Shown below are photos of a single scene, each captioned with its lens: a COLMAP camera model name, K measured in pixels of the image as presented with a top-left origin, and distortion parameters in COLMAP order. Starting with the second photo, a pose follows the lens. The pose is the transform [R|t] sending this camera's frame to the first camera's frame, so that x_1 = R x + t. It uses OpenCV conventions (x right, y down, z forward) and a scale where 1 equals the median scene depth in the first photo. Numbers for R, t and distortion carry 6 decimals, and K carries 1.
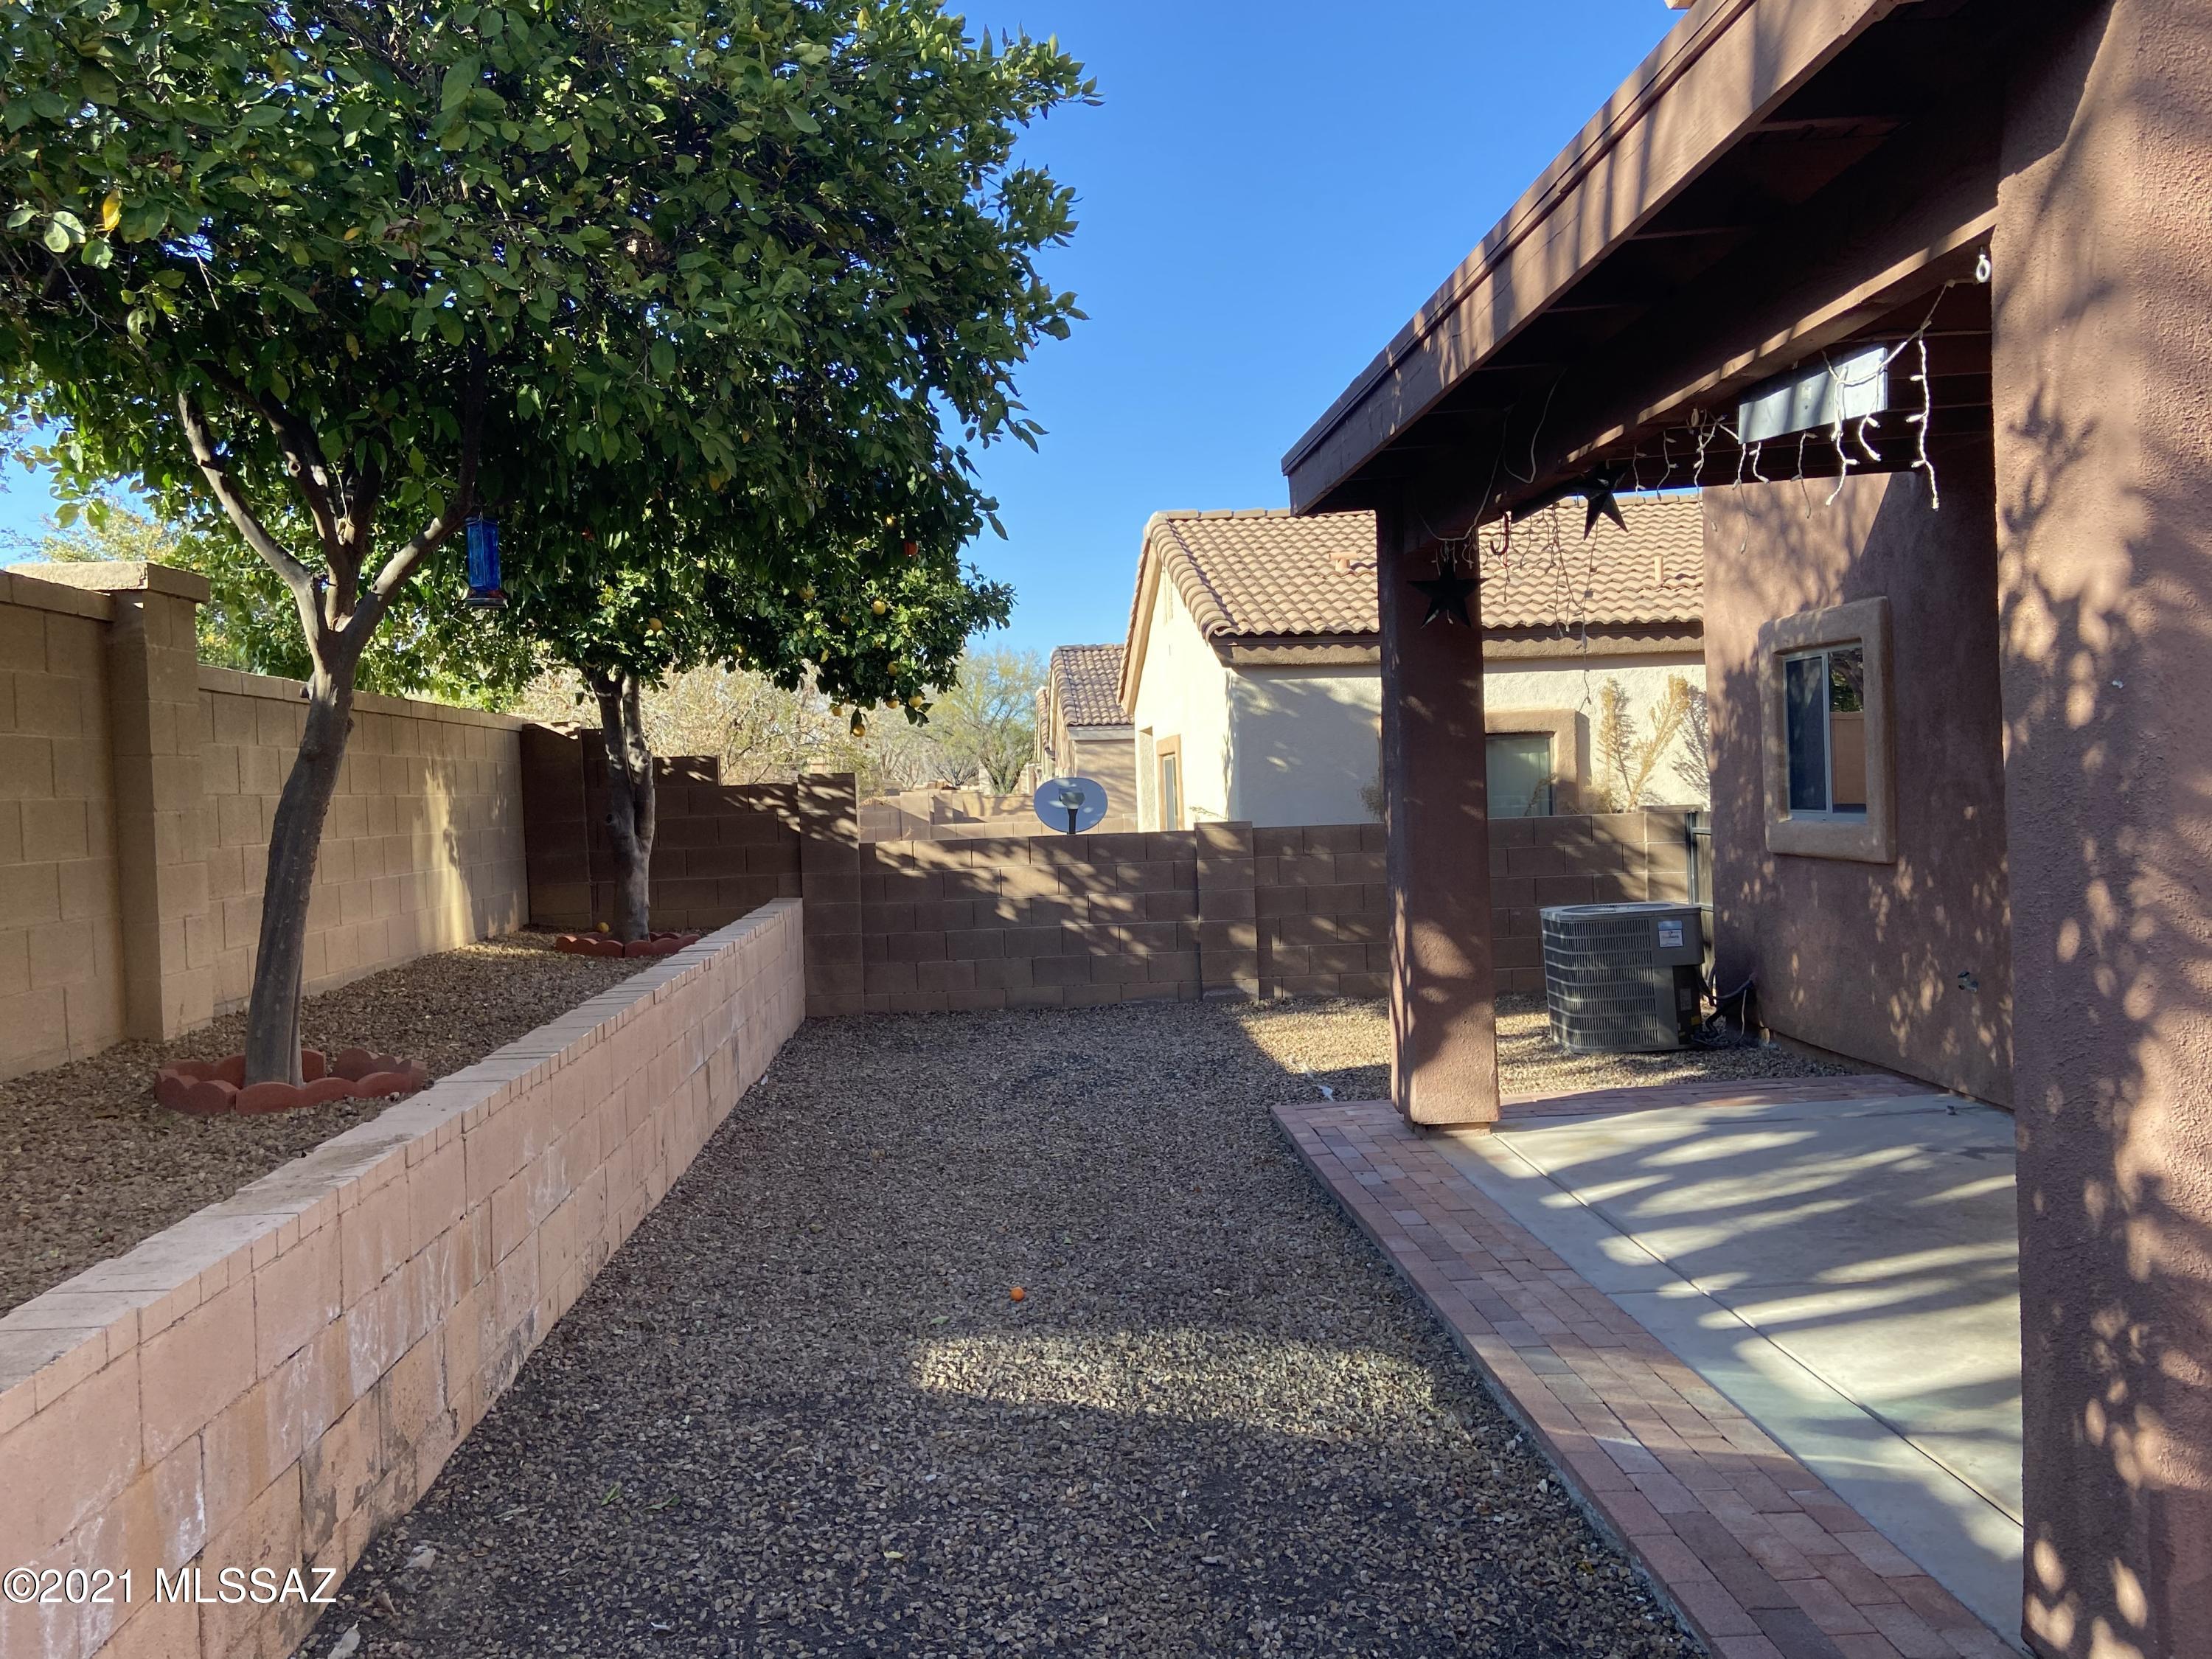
lens RADIAL K [[1630.7, 0, 1106.0], [0, 1630.7, 829.5], [0, 0, 1]] dist [0.112864, -0.134176]
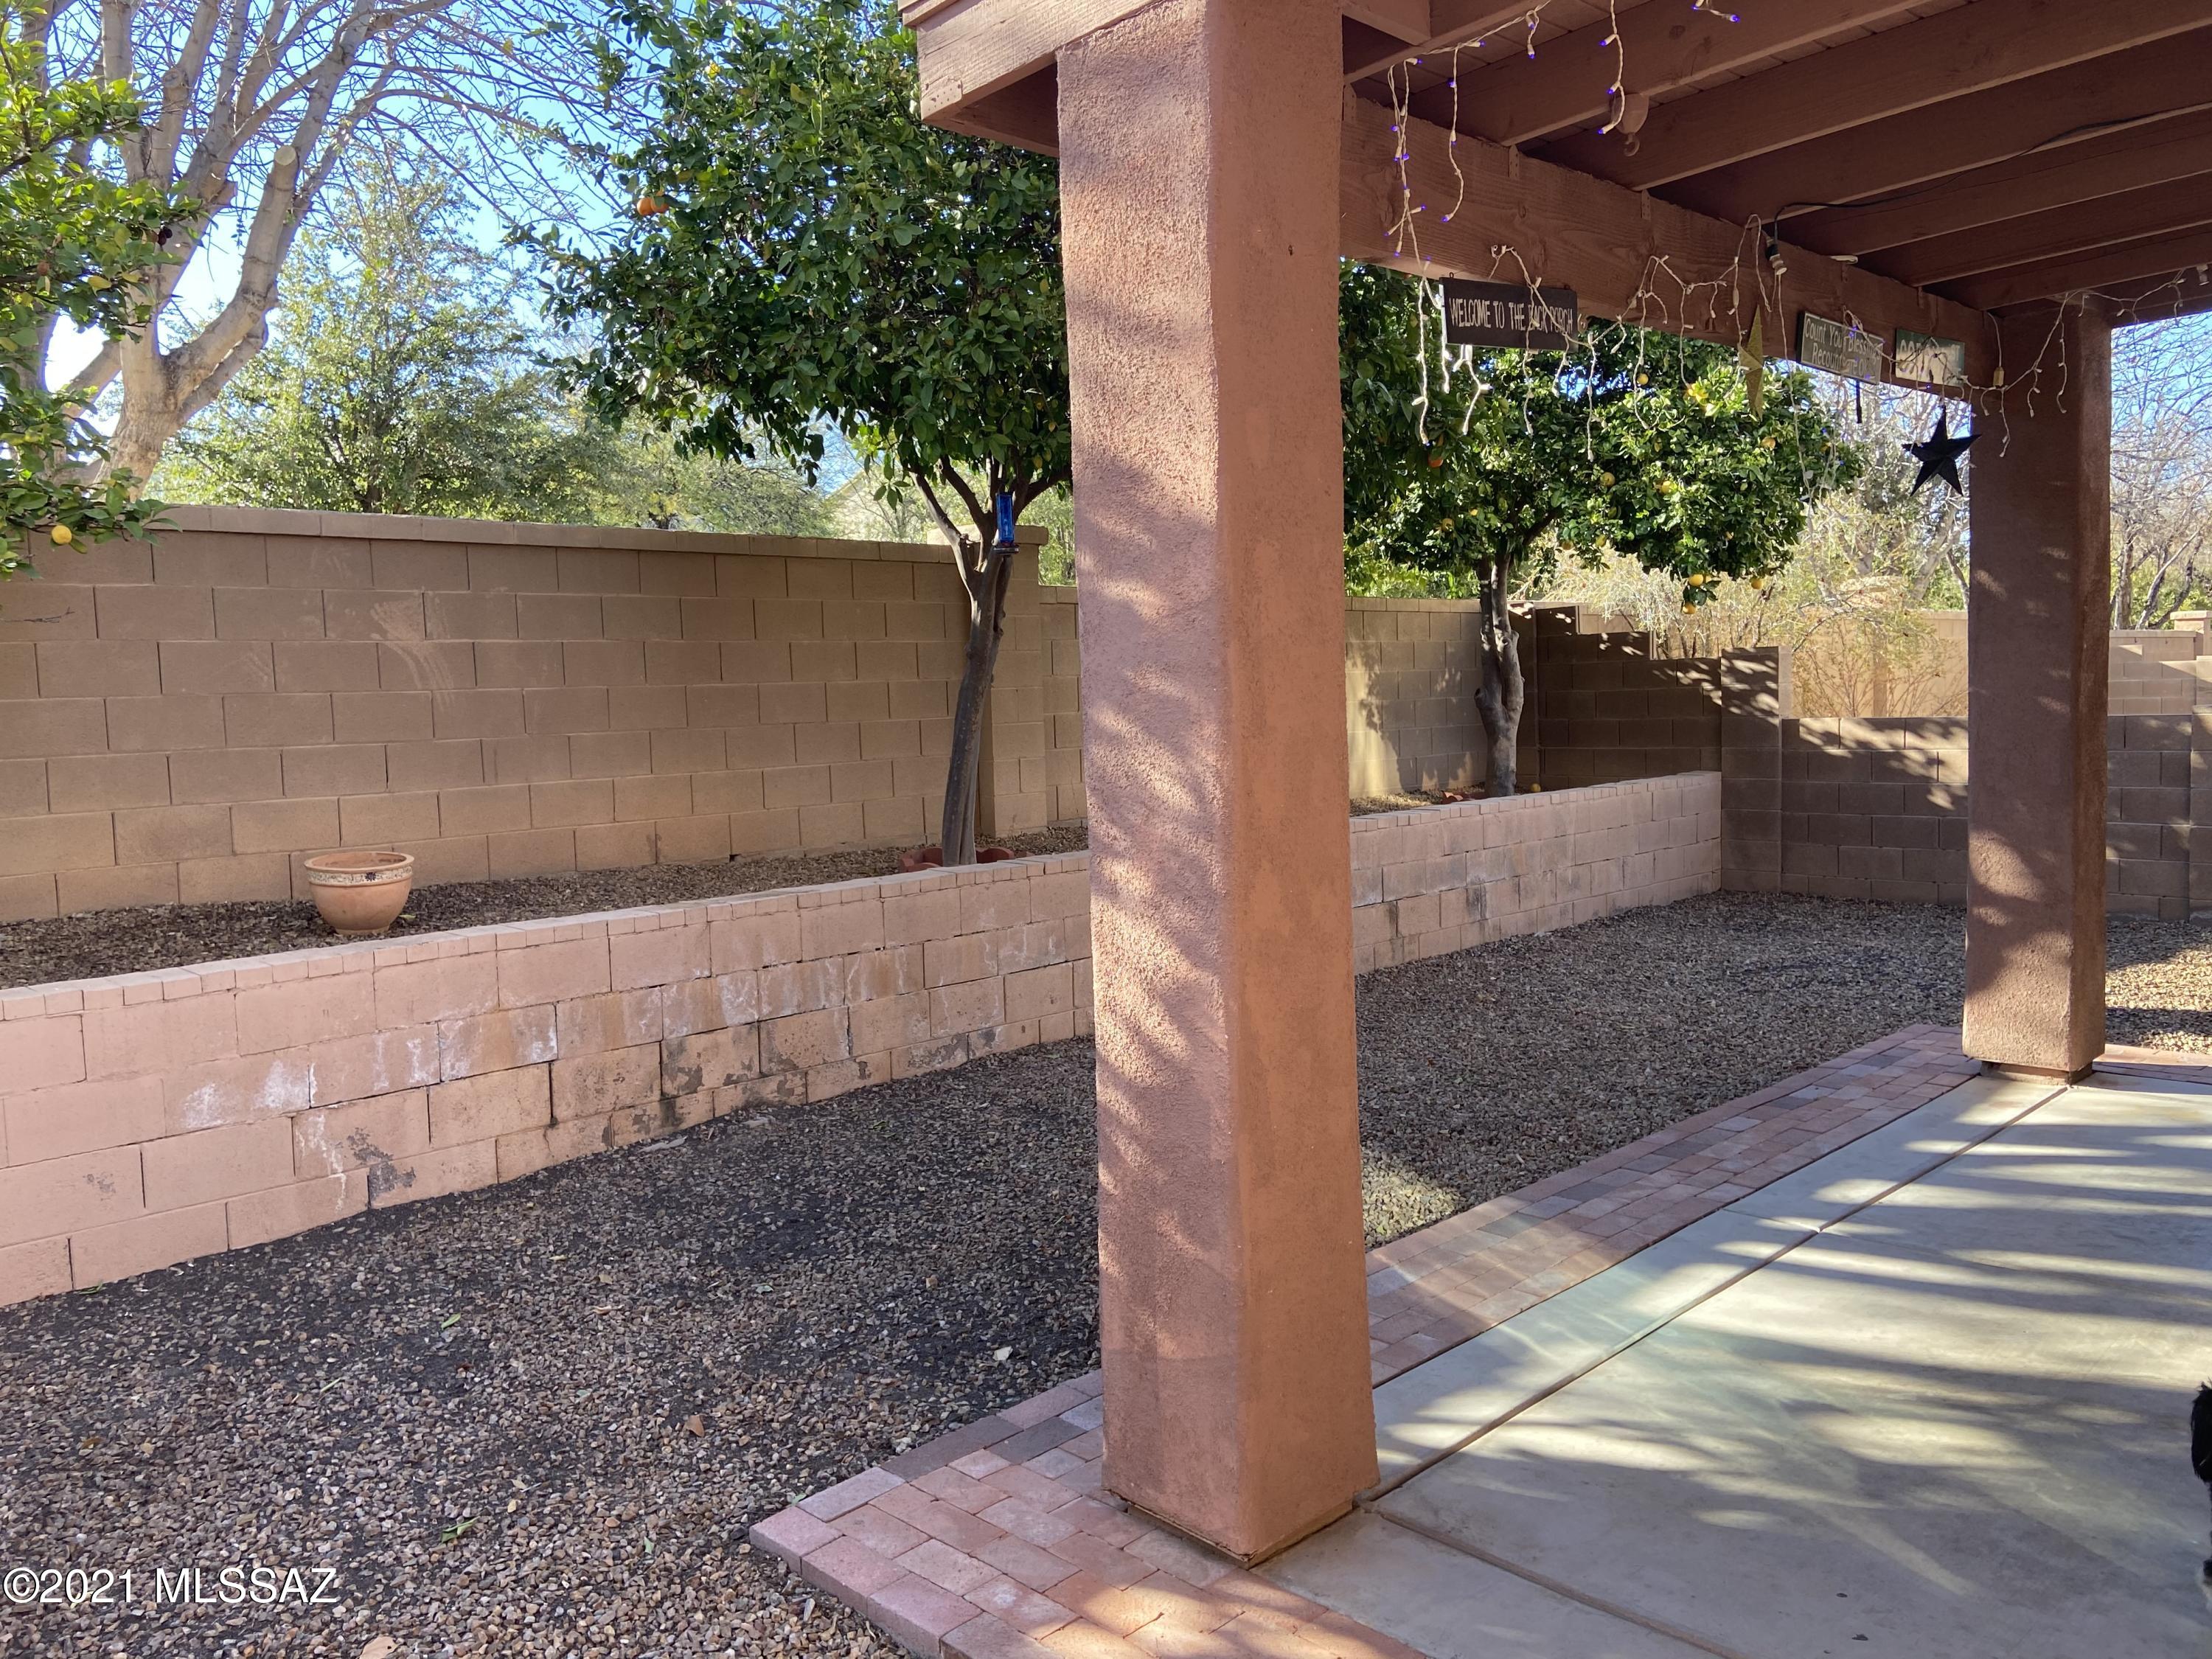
lens RADIAL K [[1630.7, 0, 1106.0], [0, 1630.7, 829.5], [0, 0, 1]] dist [0.112864, -0.134176]
pose [[0.670851, 0.079478, -0.737321, 0.375435], [-0.015394, 0.995519, 0.093303, -0.014242], [0.741432, -0.051242, 0.669069, 0.041985]]
